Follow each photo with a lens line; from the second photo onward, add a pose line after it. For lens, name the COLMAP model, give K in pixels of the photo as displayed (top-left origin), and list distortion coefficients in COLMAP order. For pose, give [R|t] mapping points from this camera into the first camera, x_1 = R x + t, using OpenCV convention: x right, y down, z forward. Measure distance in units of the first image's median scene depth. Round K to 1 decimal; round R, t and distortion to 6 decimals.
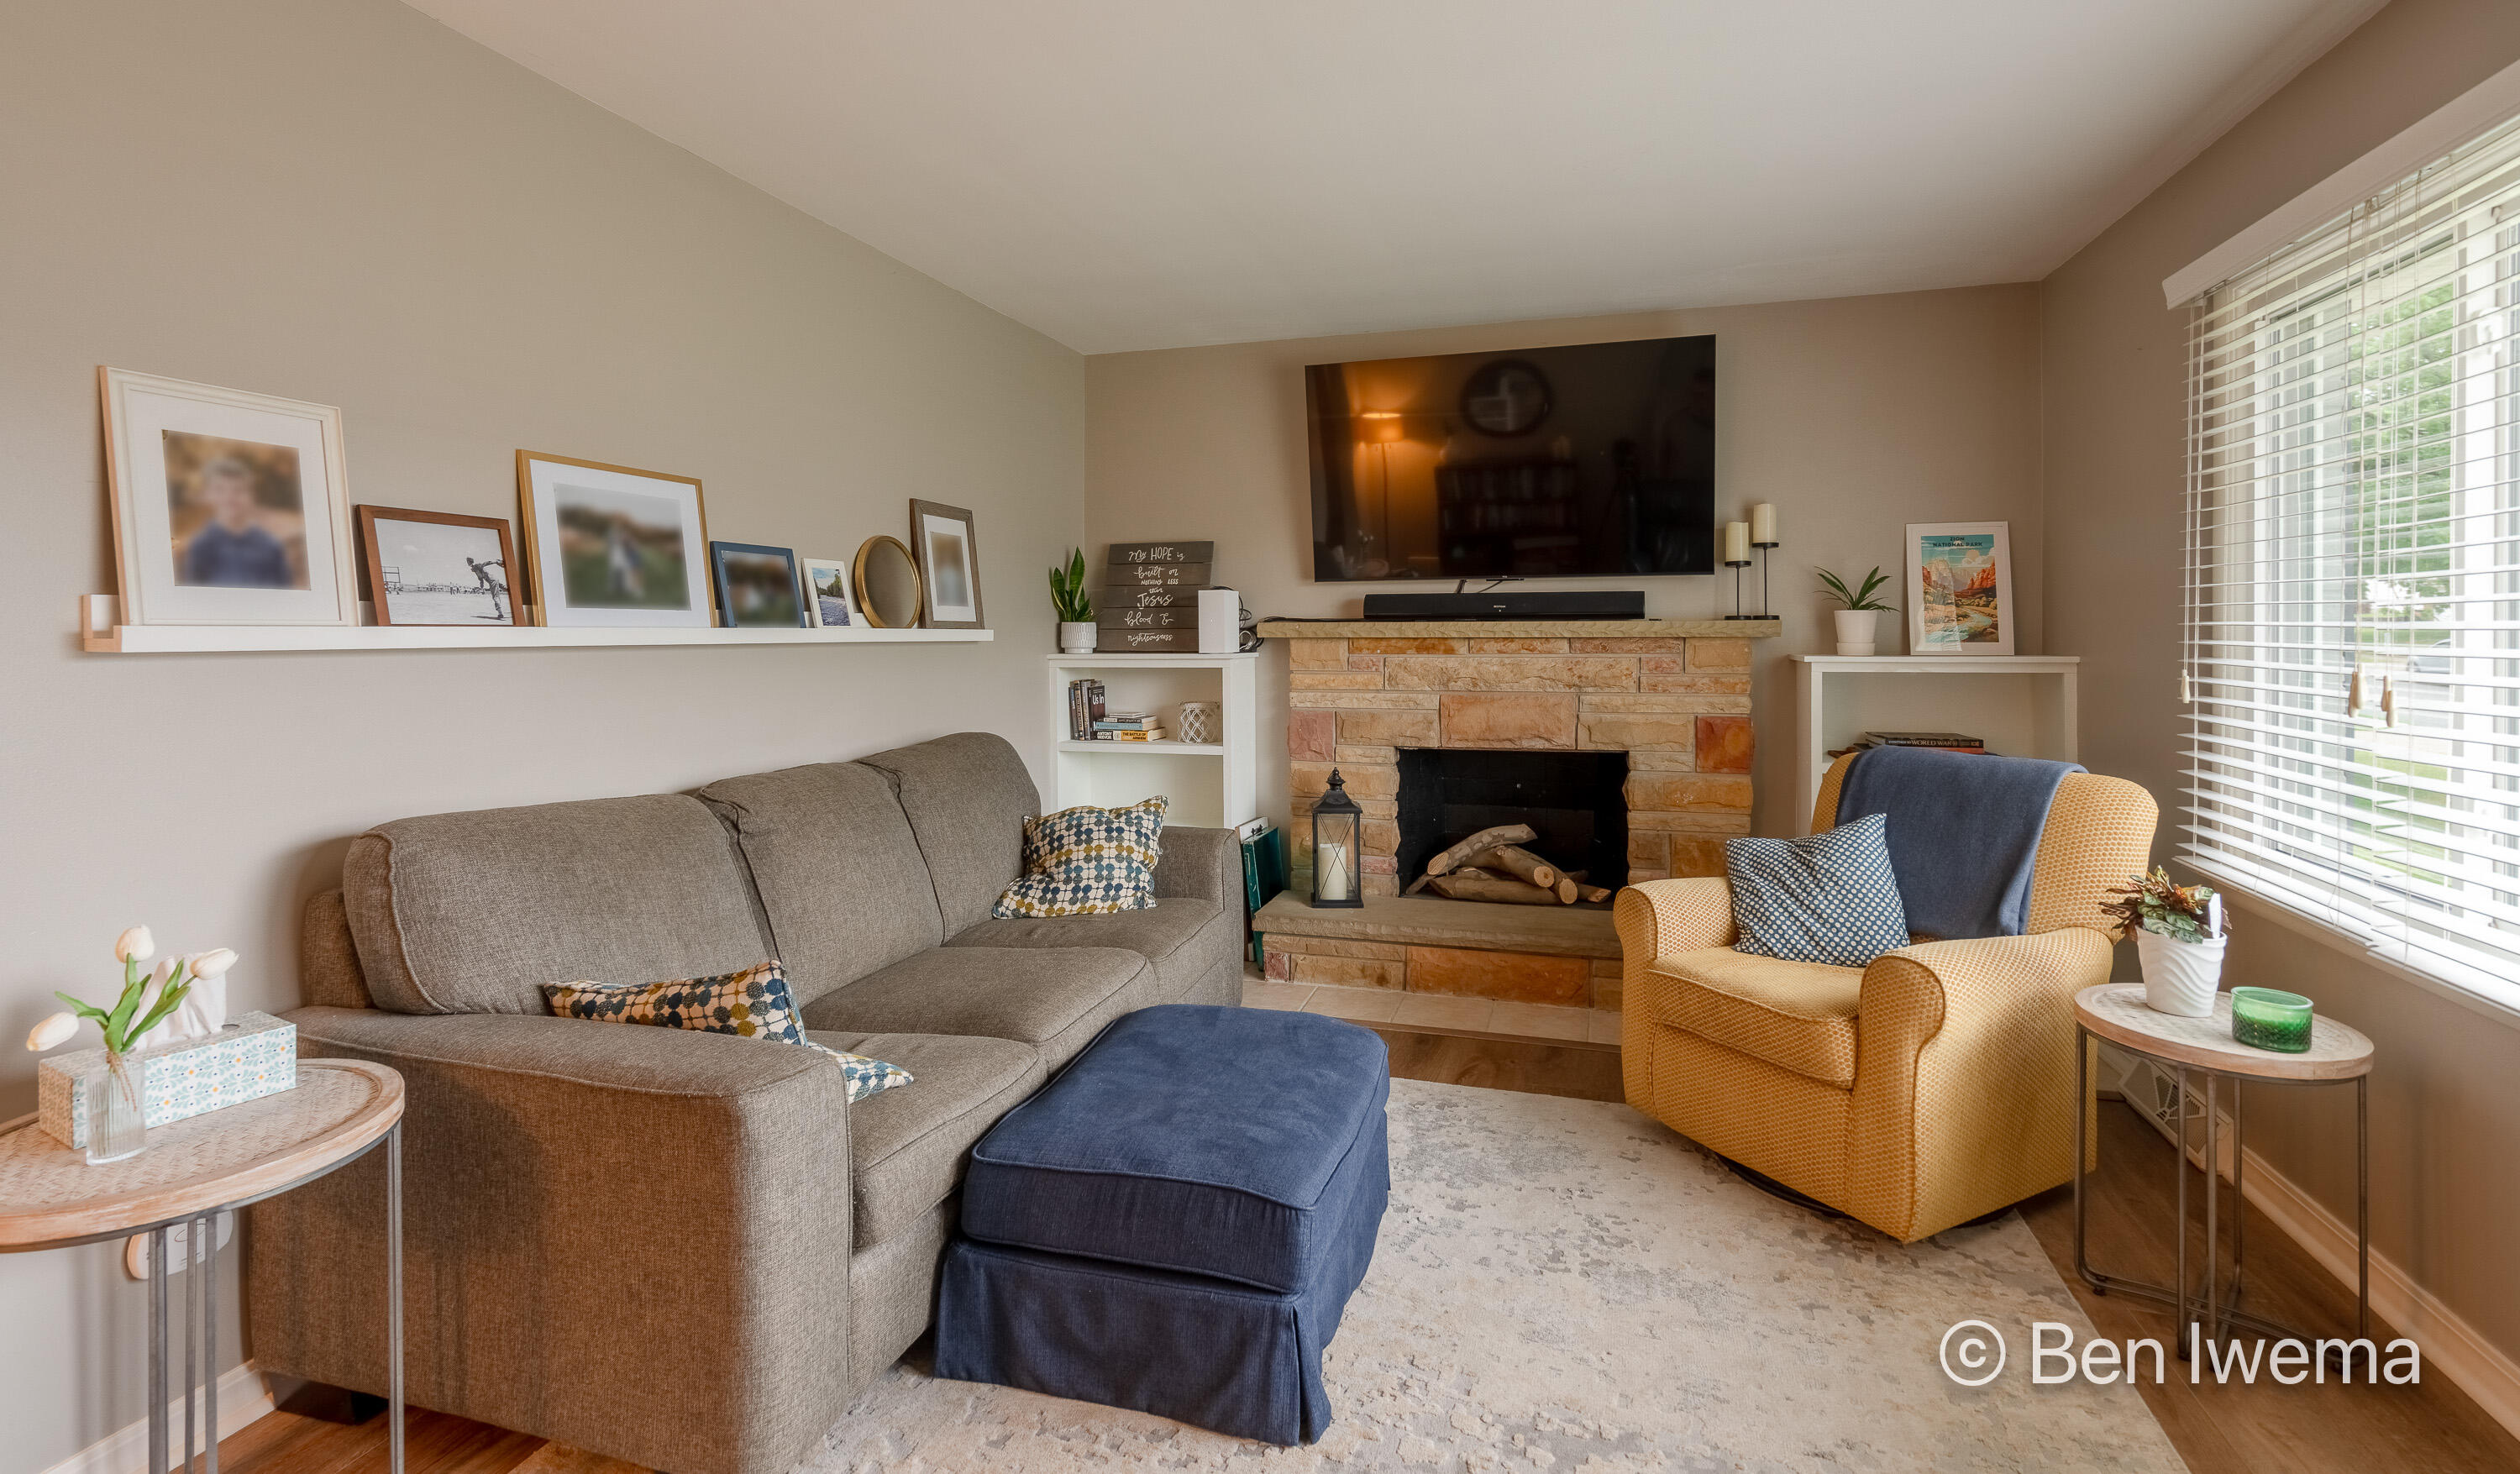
lens RADIAL K [[1140.9, 0, 1258.8], [0, 1140.9, 639.2], [0, 0, 1]] dist [-0.008537, 0.000433]
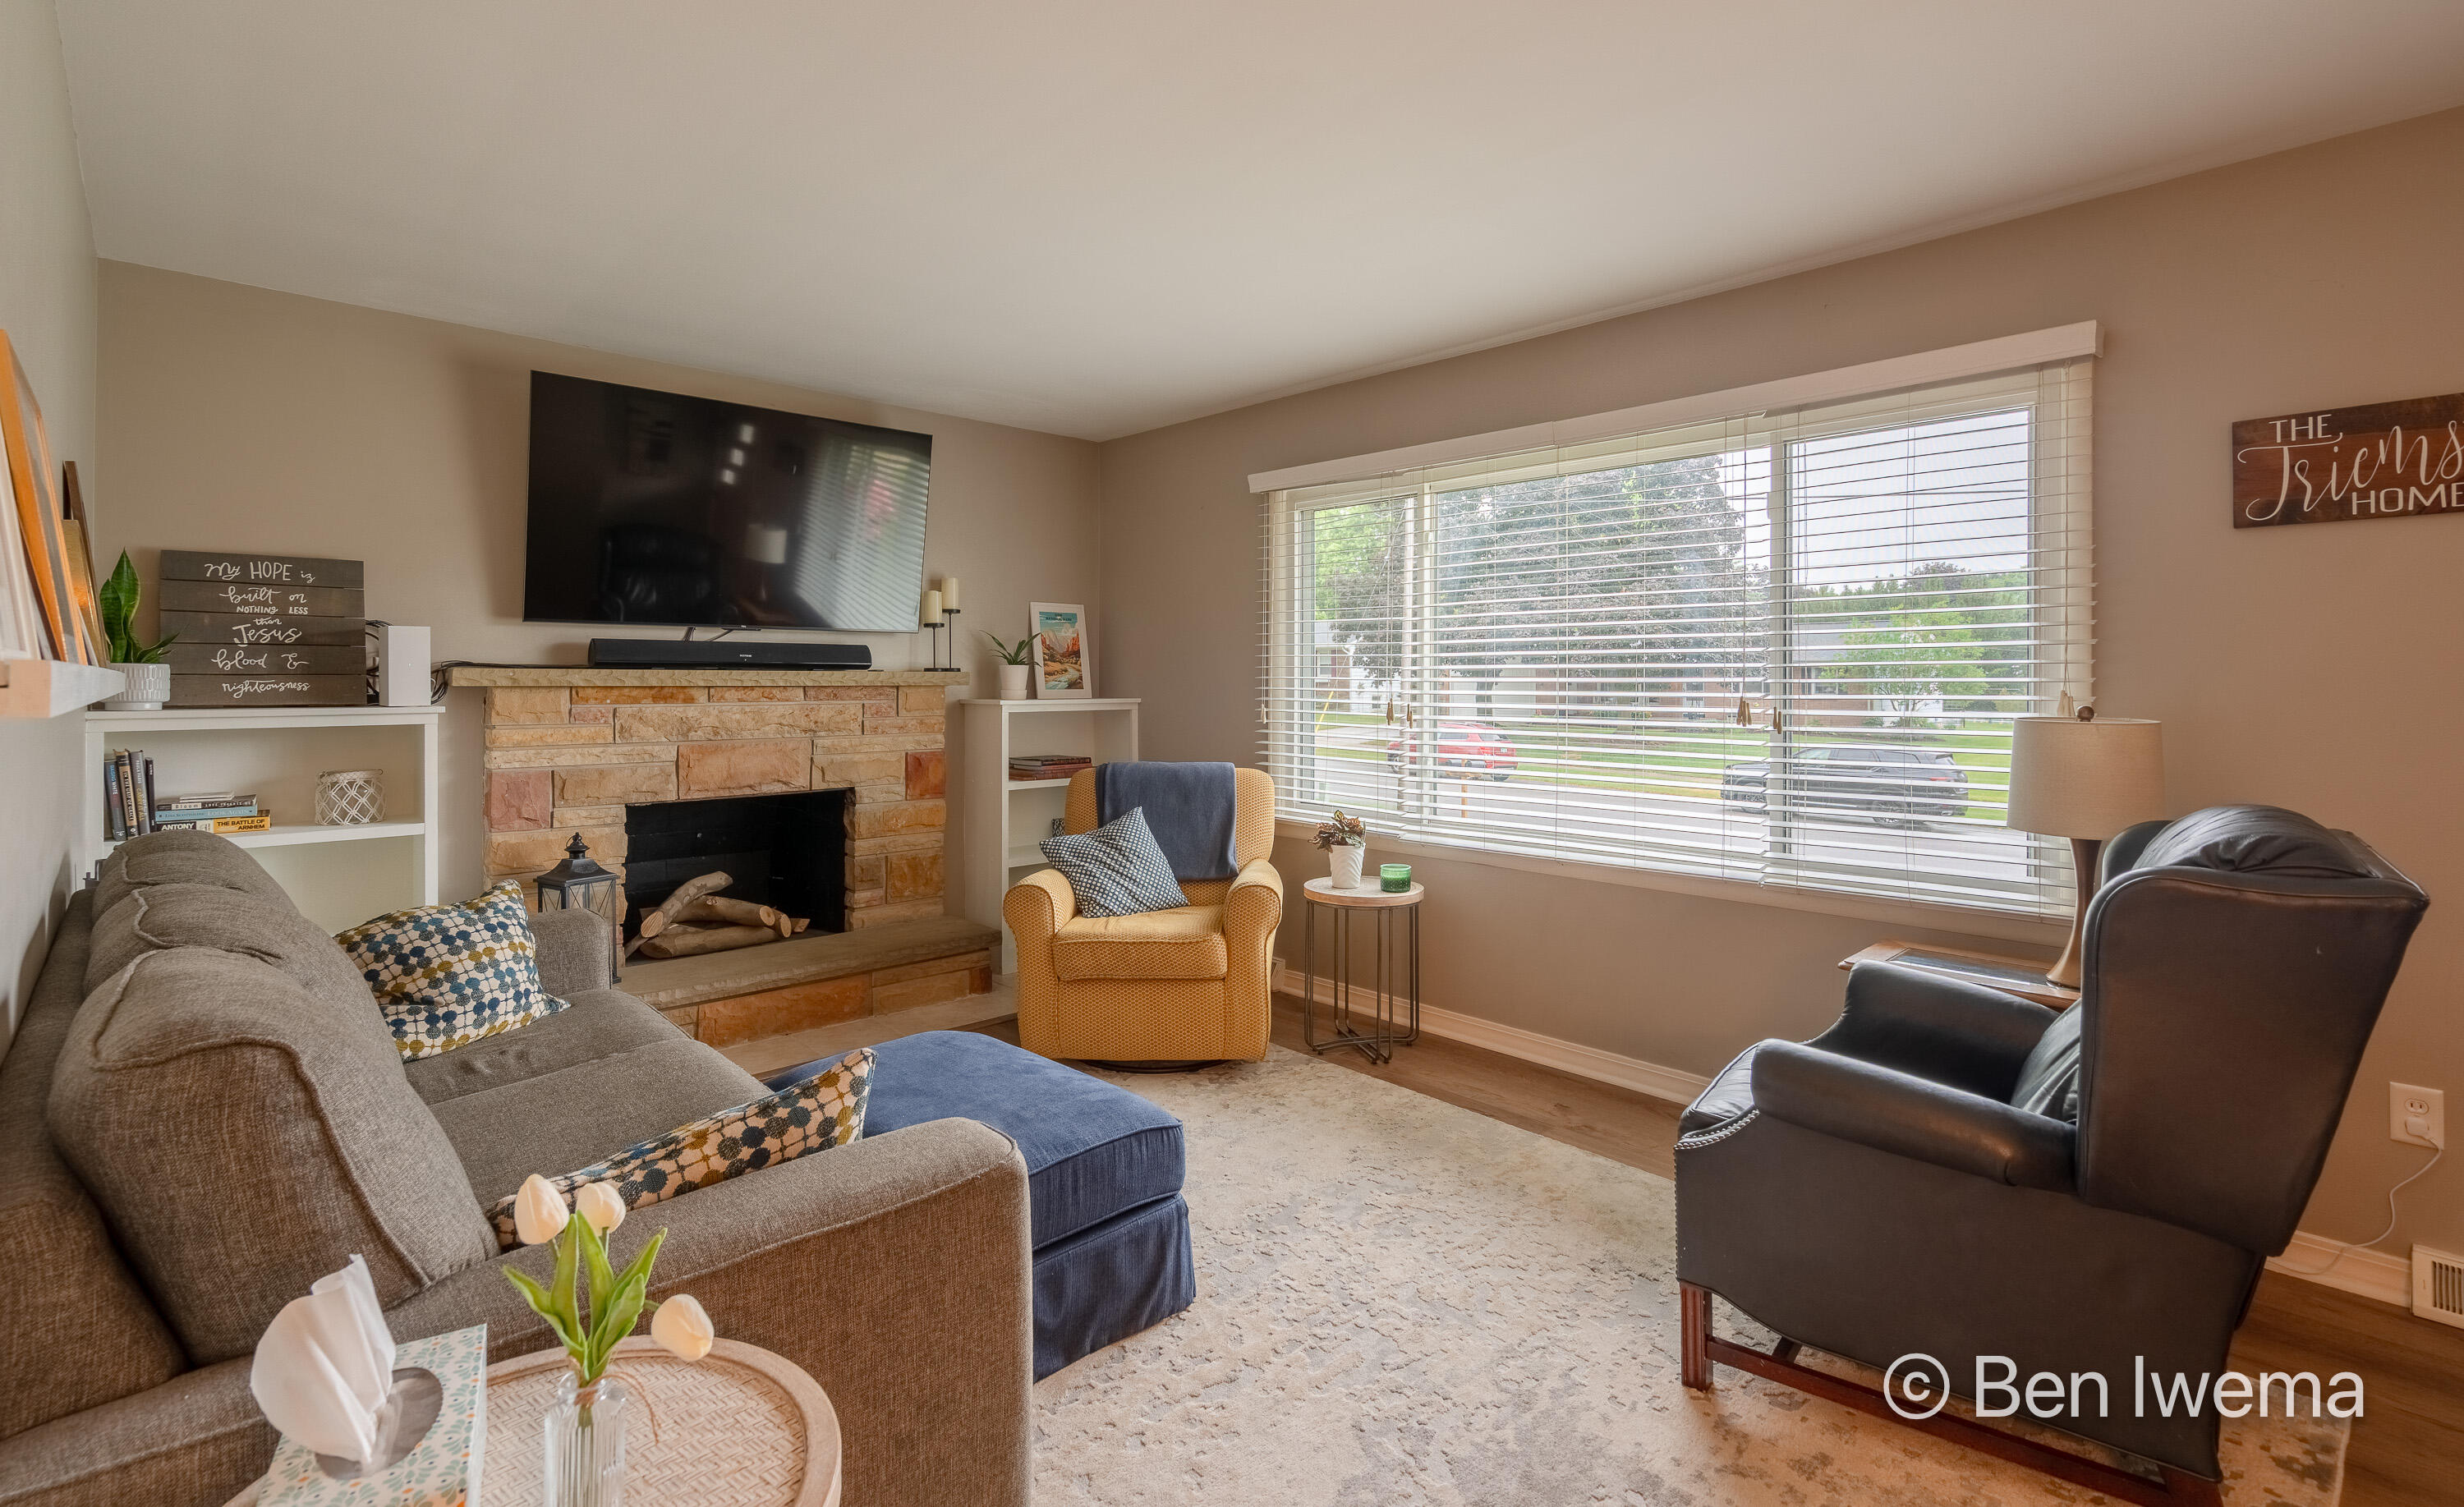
lens RADIAL K [[1122.6, 0, 1221.1], [0, 1122.6, 675.9], [0, 0, 1]] dist [-0.015866, 0.000263]
pose [[0.489996, 0.007466, 0.871692, -0.461782], [0.002066, 0.999951, -0.009726, 0.000074], [-0.871722, 0.006566, 0.489957, 0.143292]]
